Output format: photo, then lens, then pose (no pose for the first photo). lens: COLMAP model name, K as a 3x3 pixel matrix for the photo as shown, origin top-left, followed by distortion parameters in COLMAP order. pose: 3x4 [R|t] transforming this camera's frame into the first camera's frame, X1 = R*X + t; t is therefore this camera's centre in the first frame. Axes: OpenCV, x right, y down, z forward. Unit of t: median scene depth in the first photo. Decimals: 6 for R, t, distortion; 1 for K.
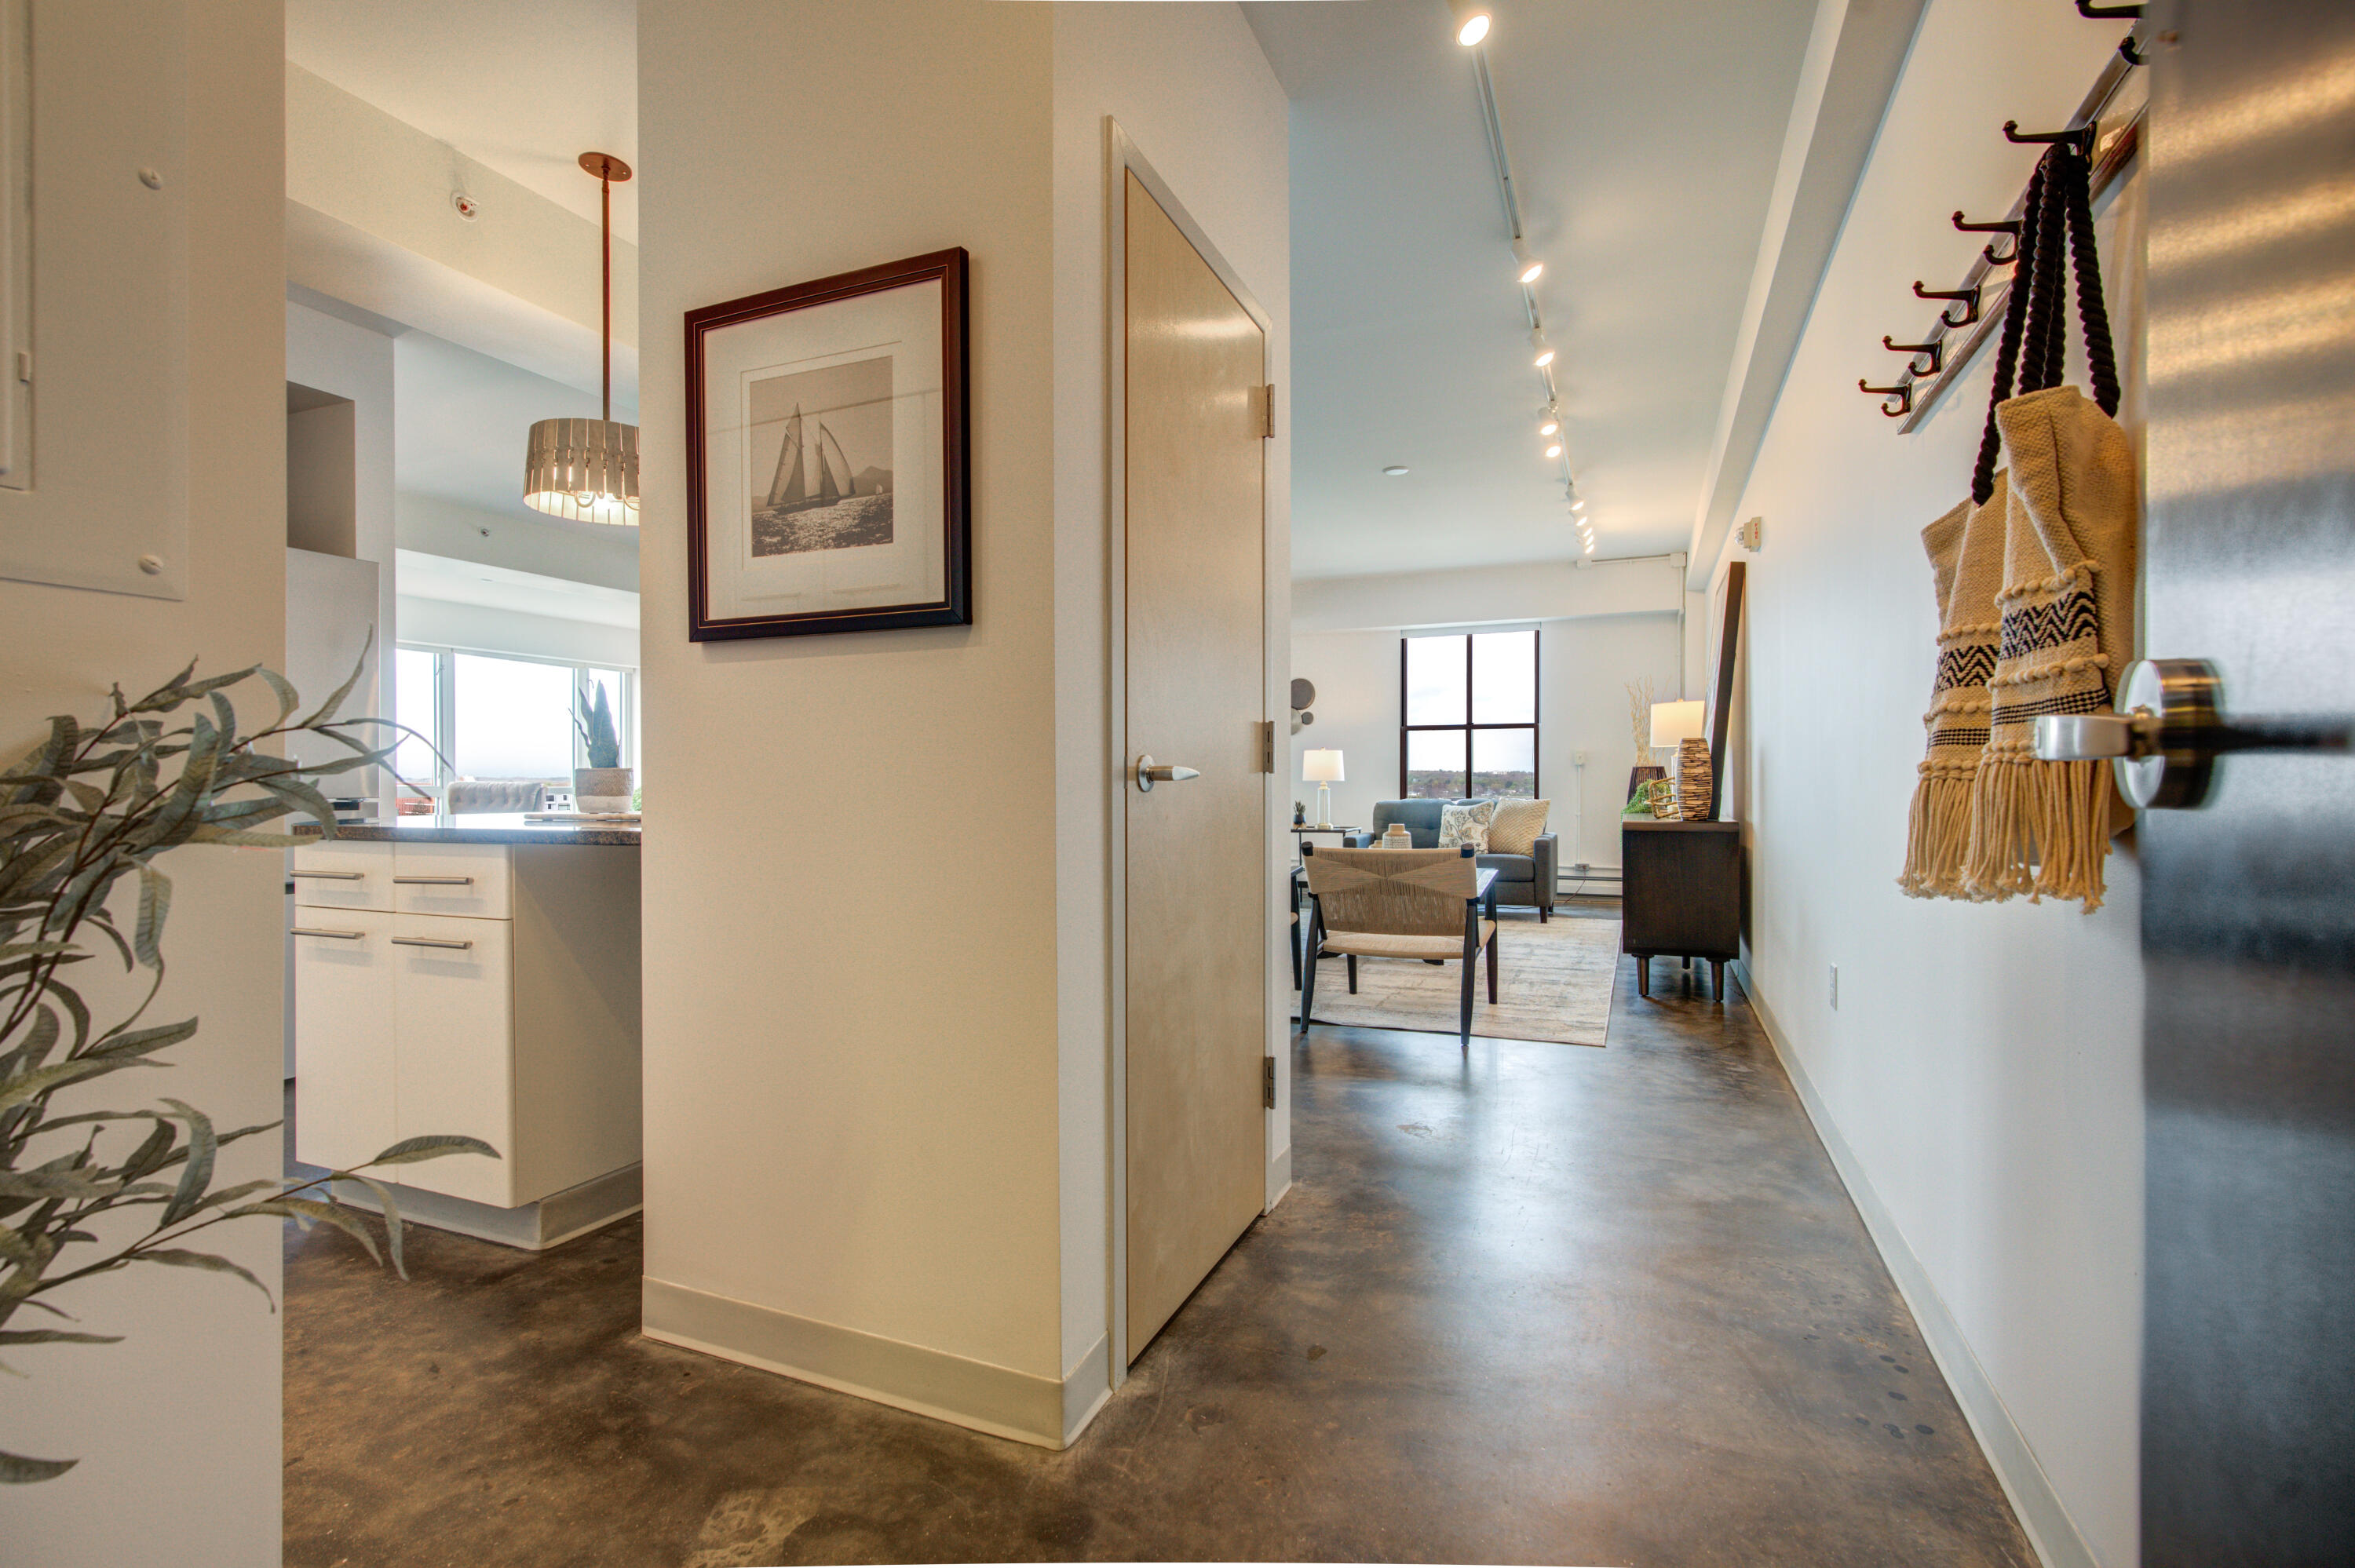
lens RADIAL K [[1069.3, 0, 1183.7], [0, 1069.3, 779.5], [0, 0, 1]] dist [-0.065017, 0.022604]
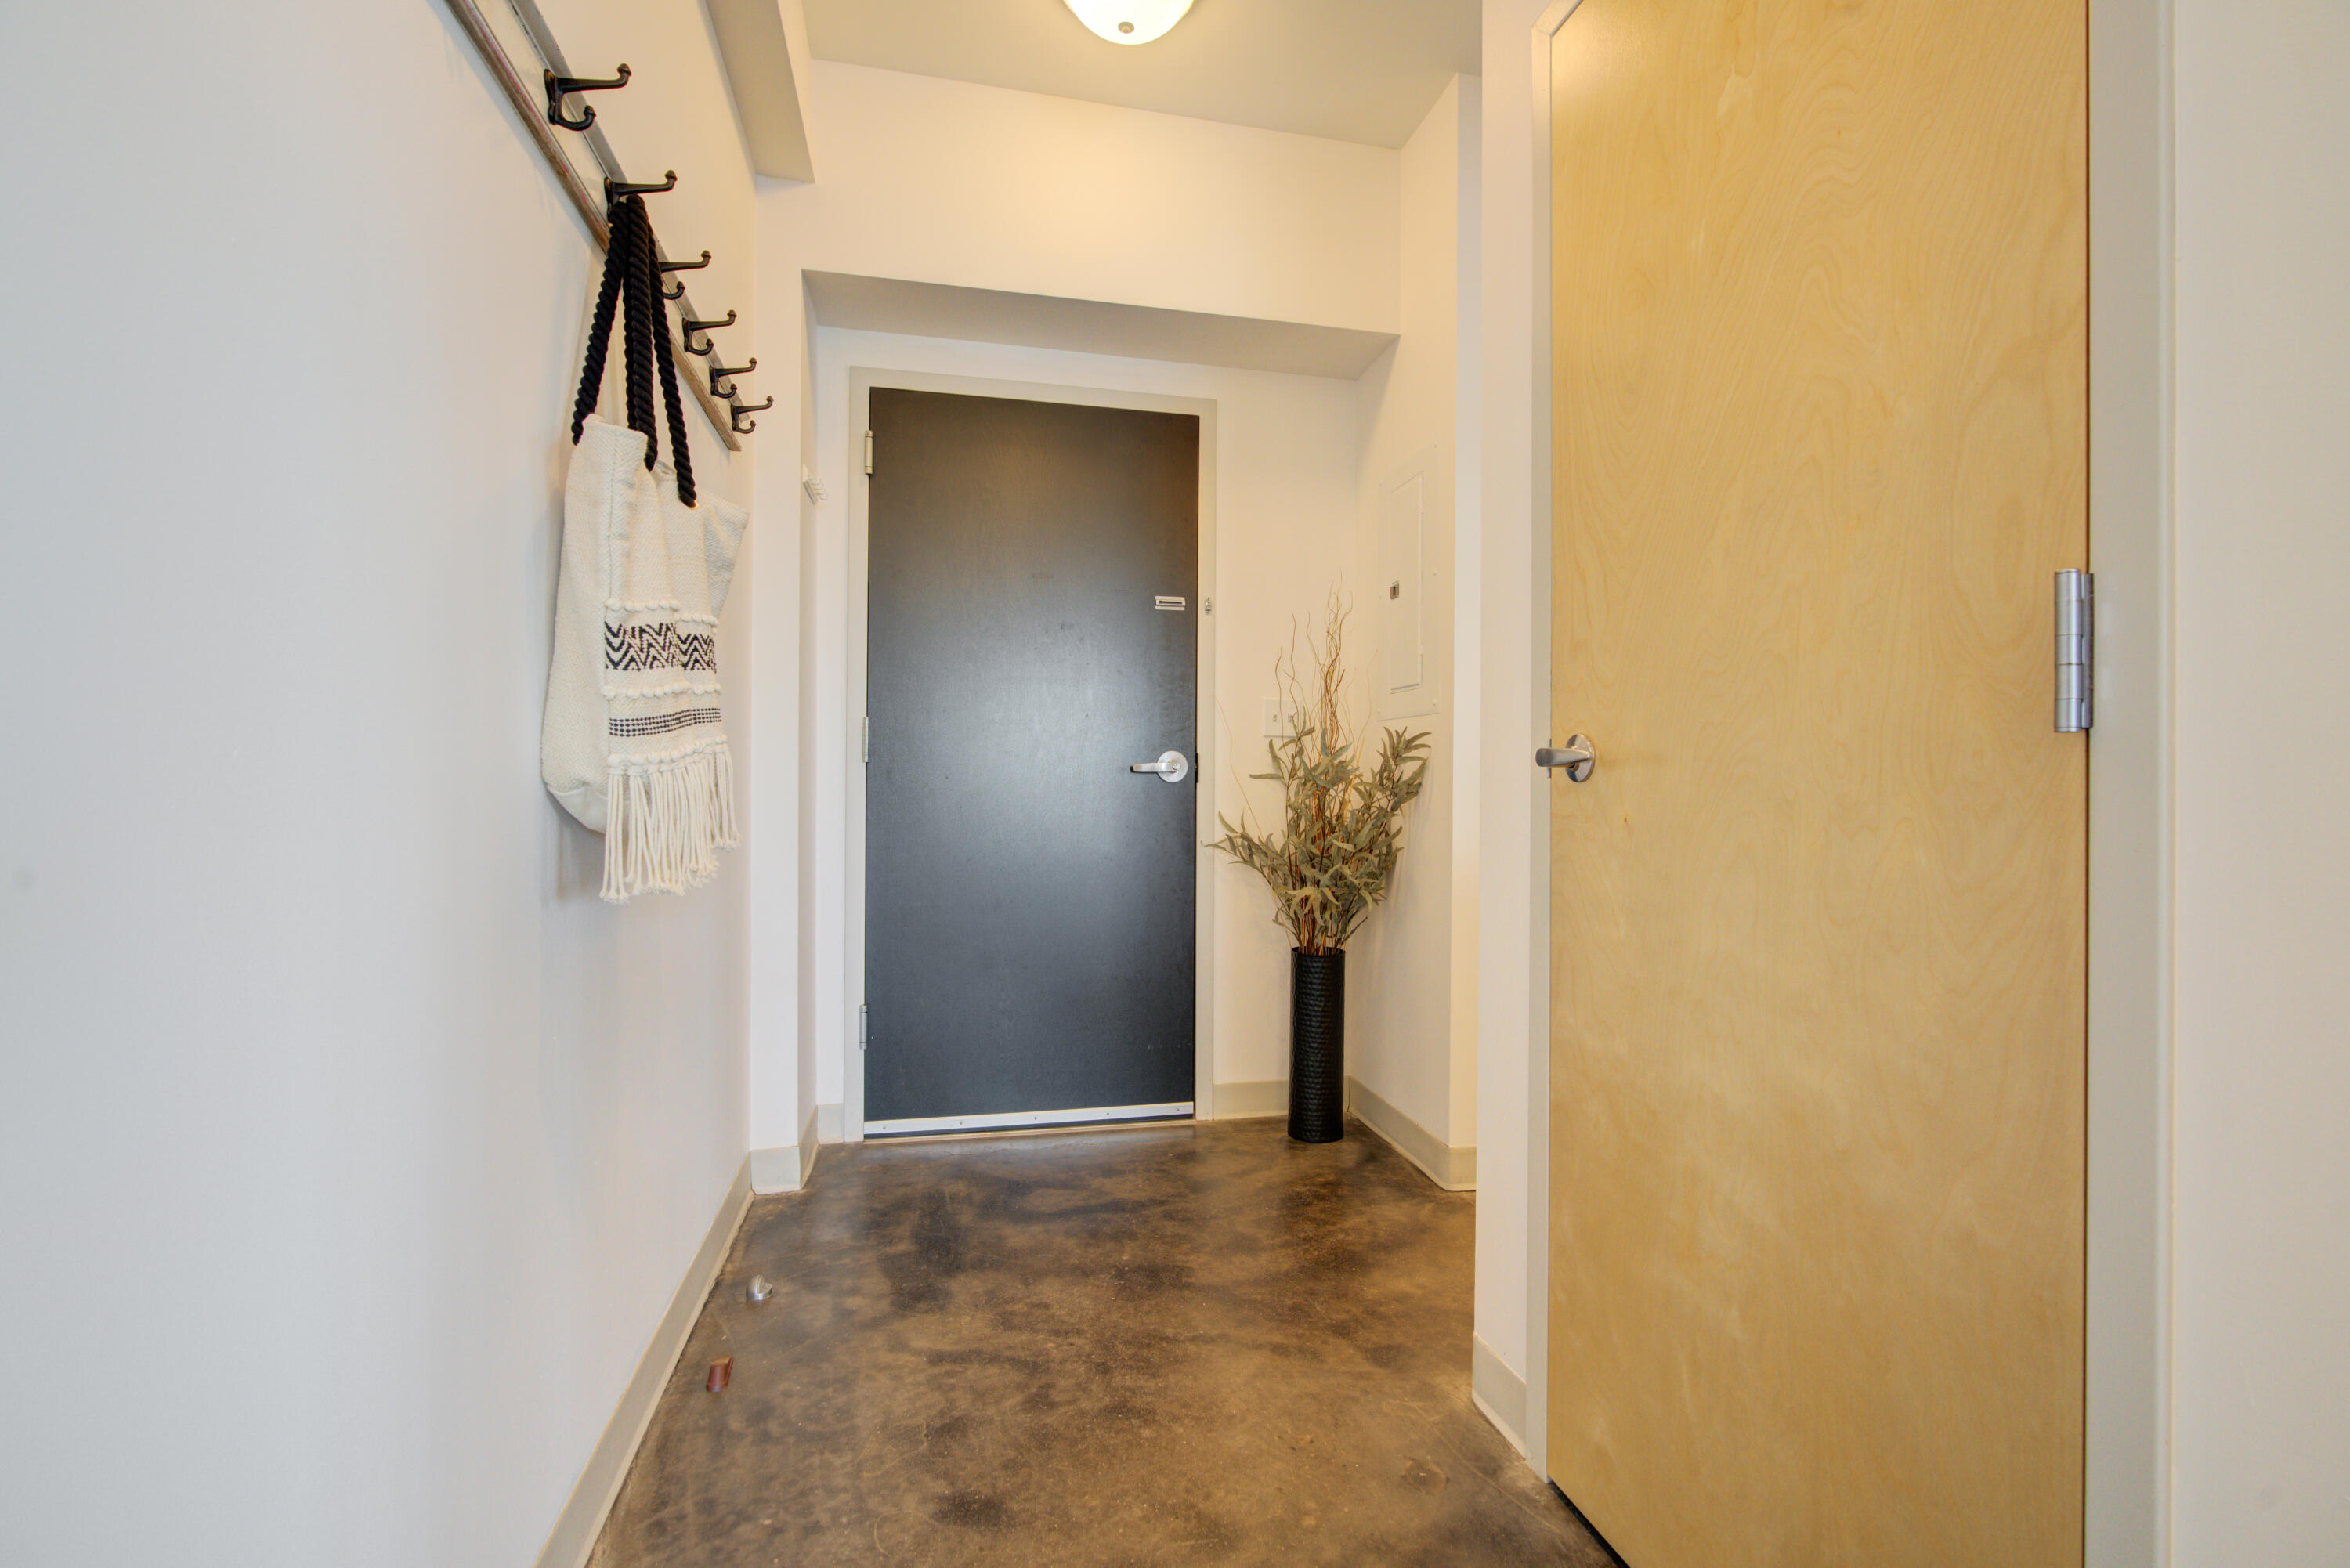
lens RADIAL K [[1067.1, 0, 1181.2], [0, 1067.1, 779.5], [0, 0, 1]] dist [-0.065017, 0.022604]
pose [[-0.814534, -0.000905, -0.580115, 0.708071], [-0.001177, 0.999999, 0.000092, 0.001994], [0.580115, 0.000757, -0.814535, 1.593935]]
